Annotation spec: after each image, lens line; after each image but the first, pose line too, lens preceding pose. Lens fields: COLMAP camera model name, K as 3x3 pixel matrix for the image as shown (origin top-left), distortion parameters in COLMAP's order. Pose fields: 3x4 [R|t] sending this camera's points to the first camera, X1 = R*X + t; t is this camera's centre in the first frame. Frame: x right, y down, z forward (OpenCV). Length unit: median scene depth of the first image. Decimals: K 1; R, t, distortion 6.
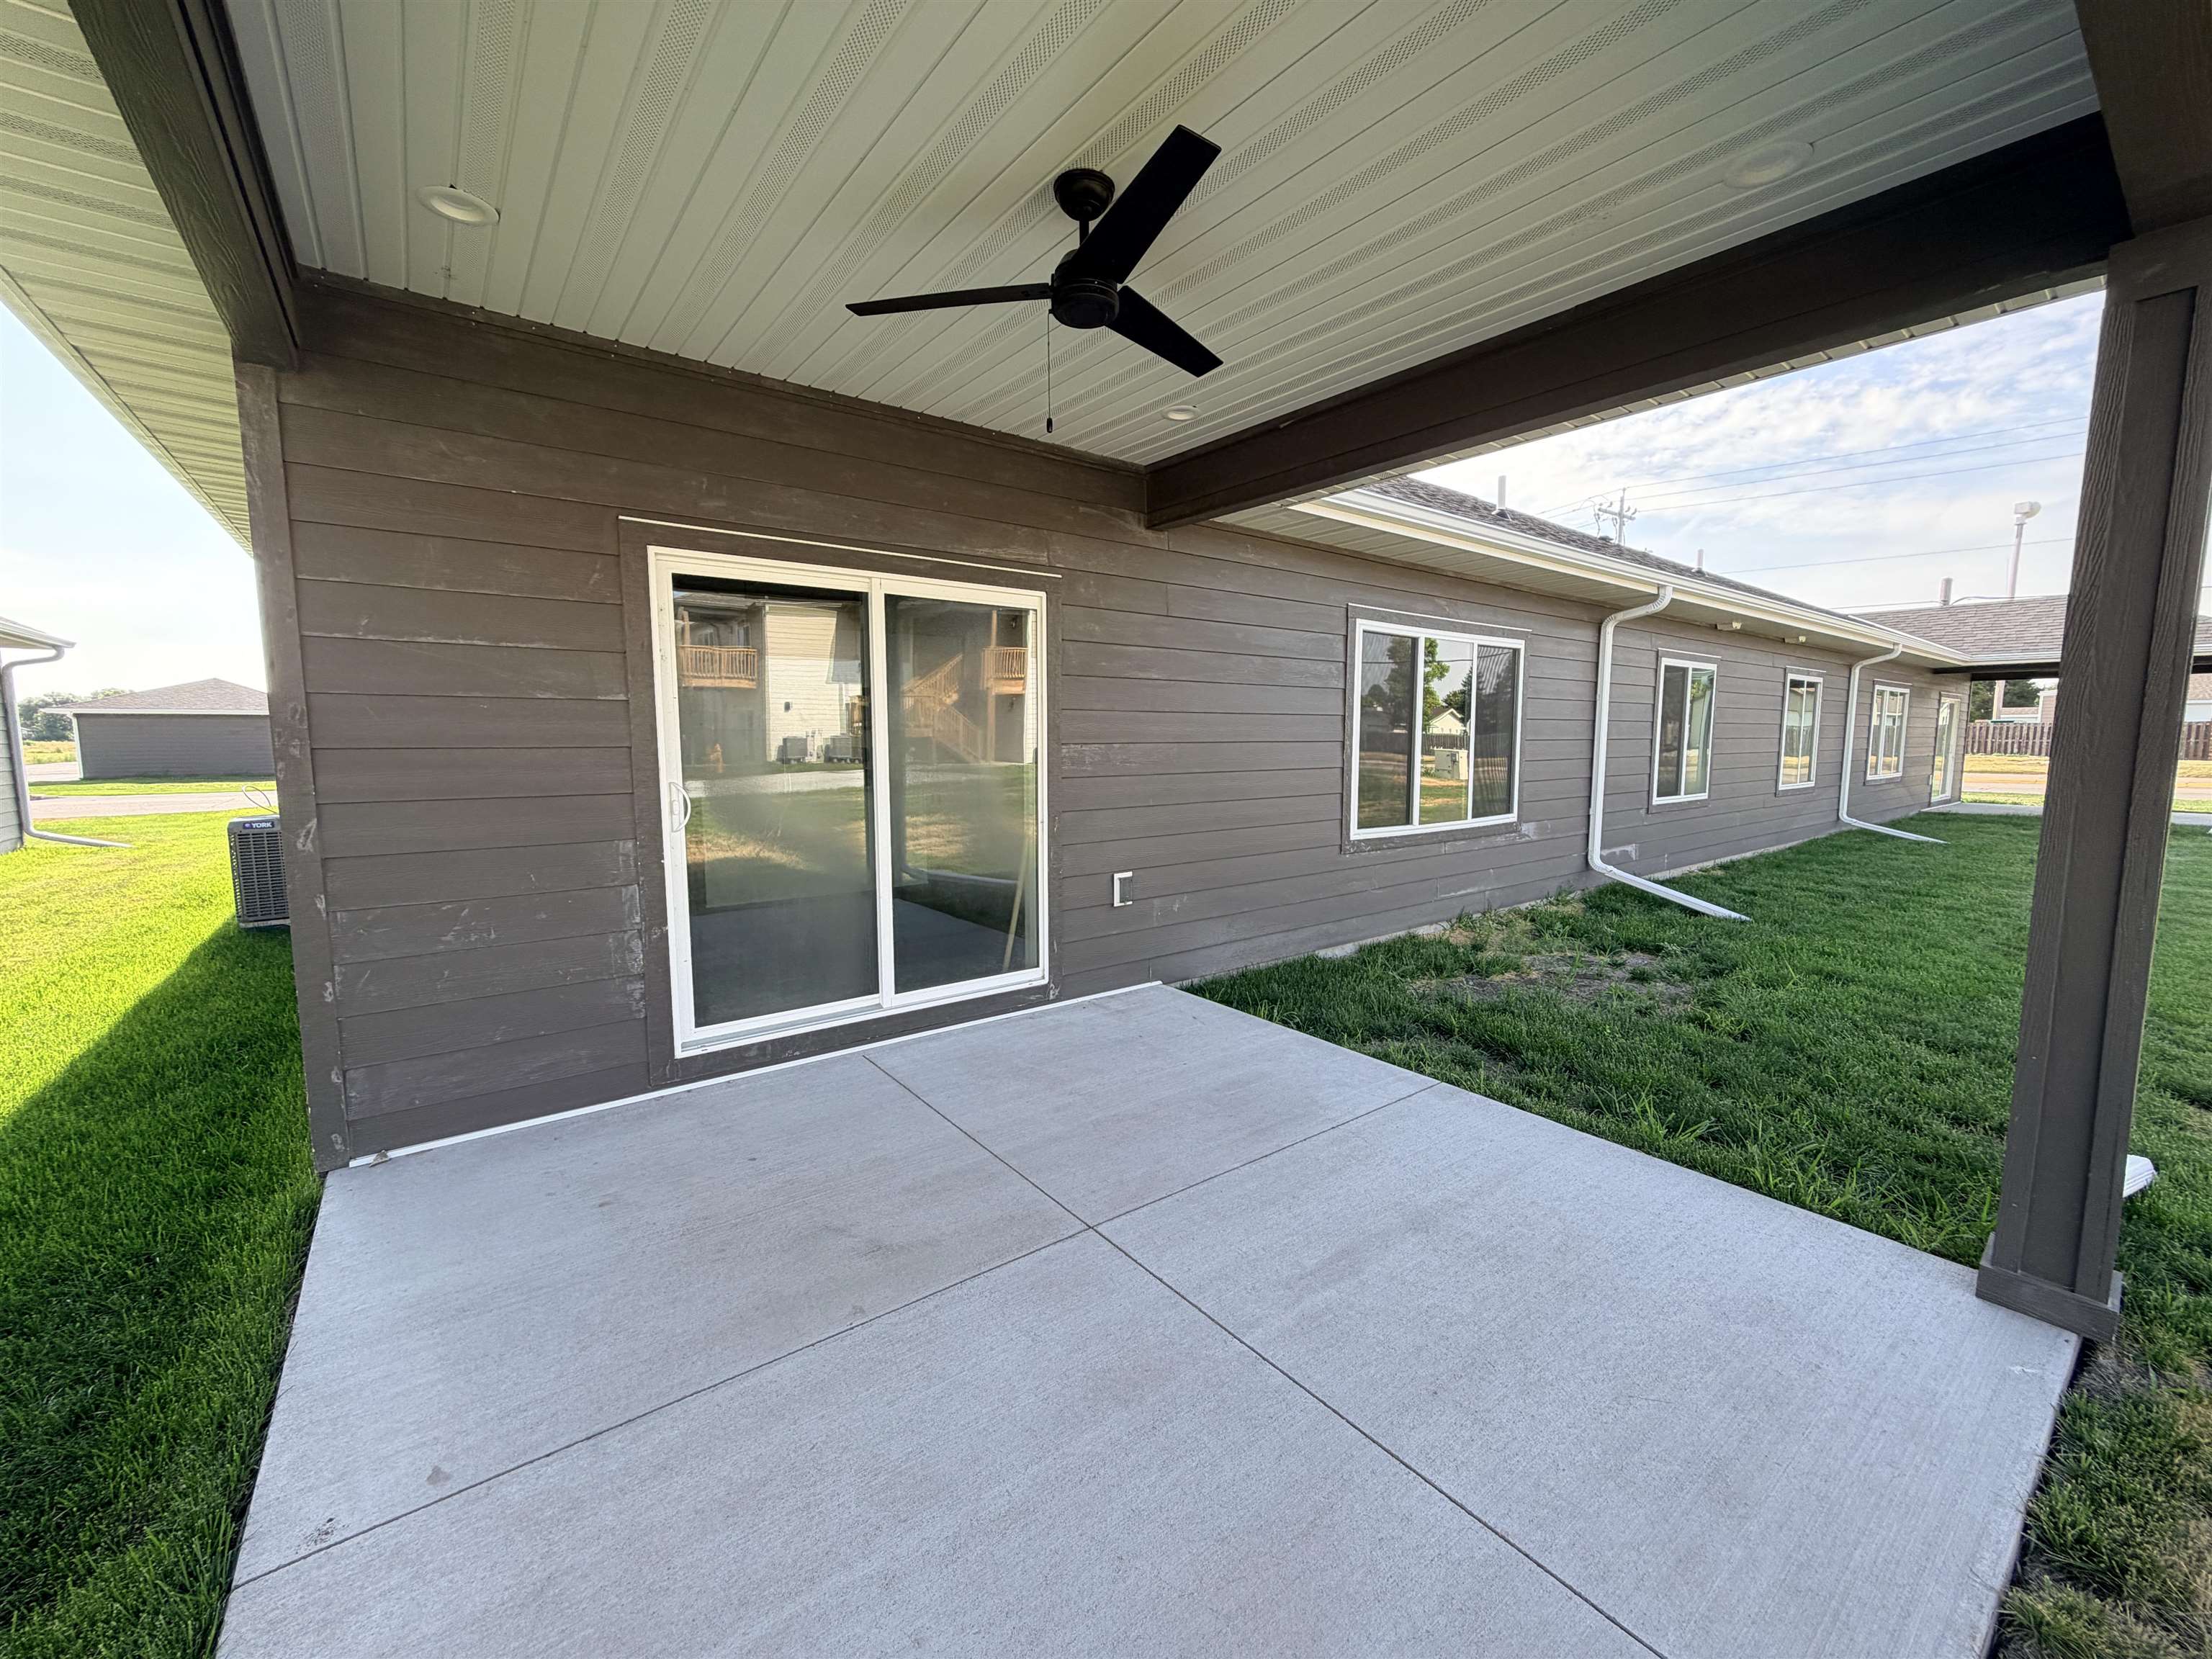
lens RADIAL K [[882.4, 0, 1101.9], [0, 882.4, 827.1], [0, 0, 1]] dist [0.000892, -0.000041]
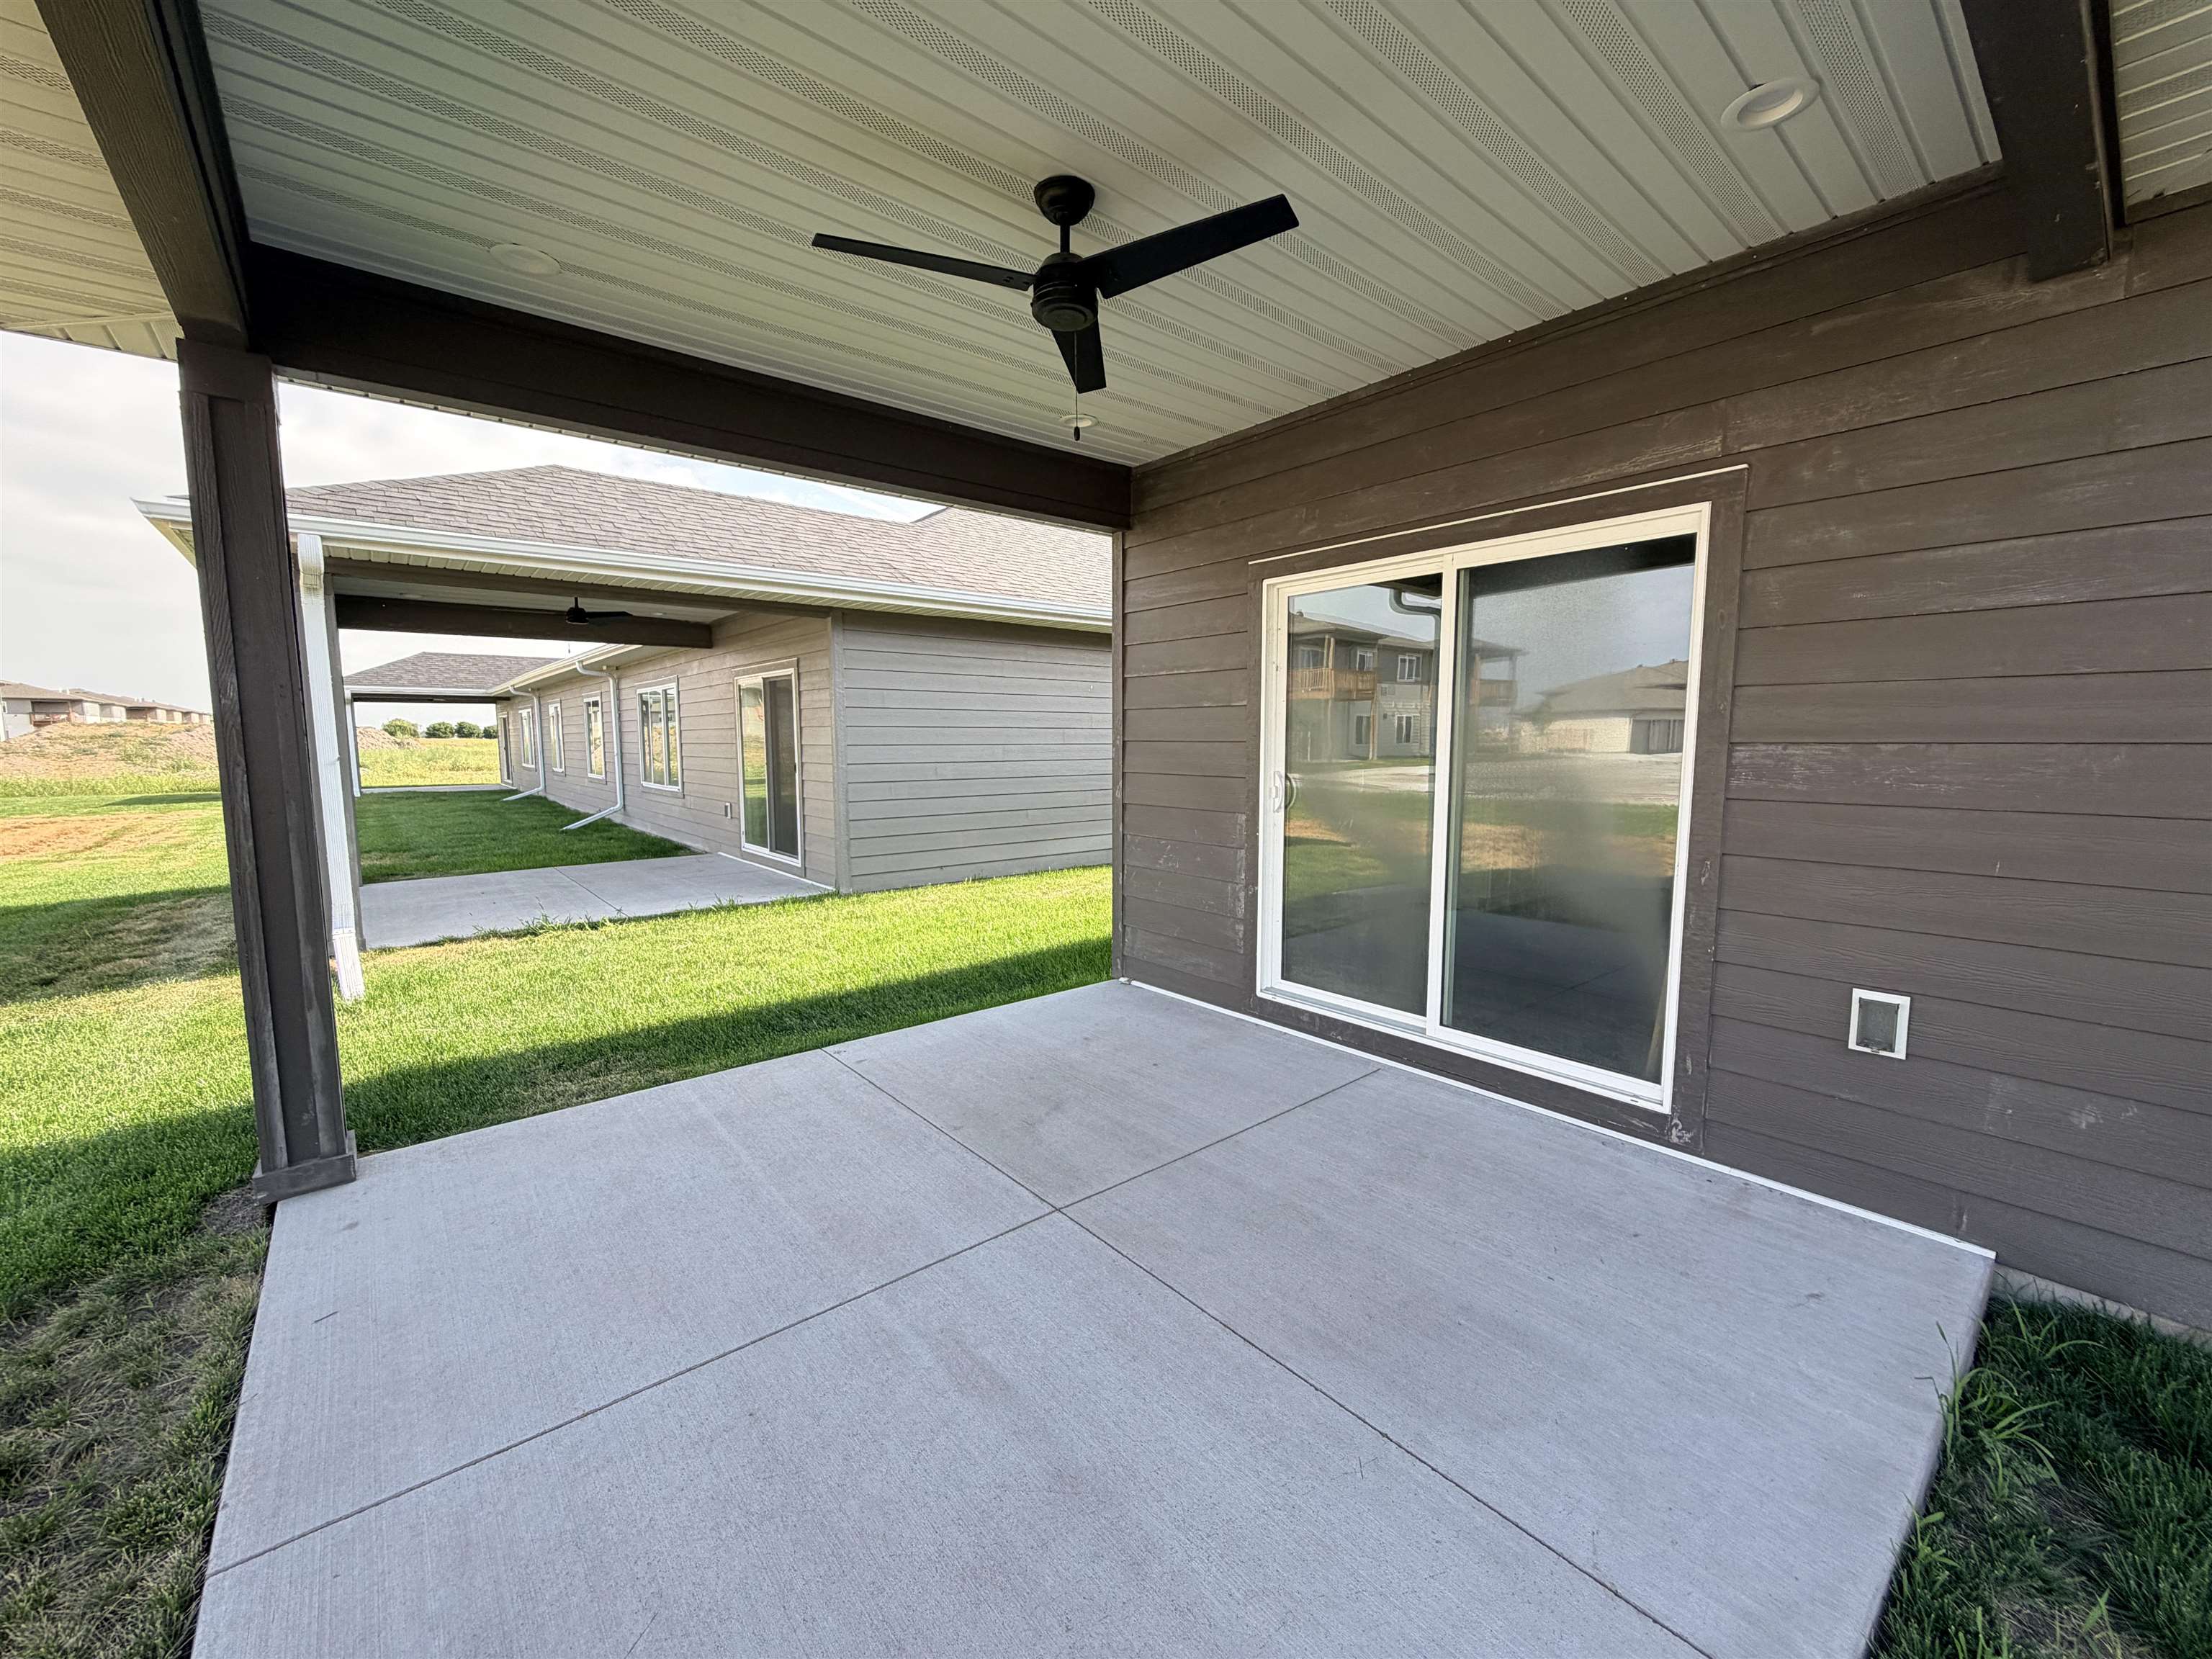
lens RADIAL K [[882.4, 0, 1101.9], [0, 882.4, 827.1], [0, 0, 1]] dist [0.000892, -0.000041]
pose [[0.041504, 0.101151, -0.994005, 0.673623], [-0.101982, 0.990095, 0.096495, -0.063266], [0.993920, 0.097366, 0.051408, 0.666451]]
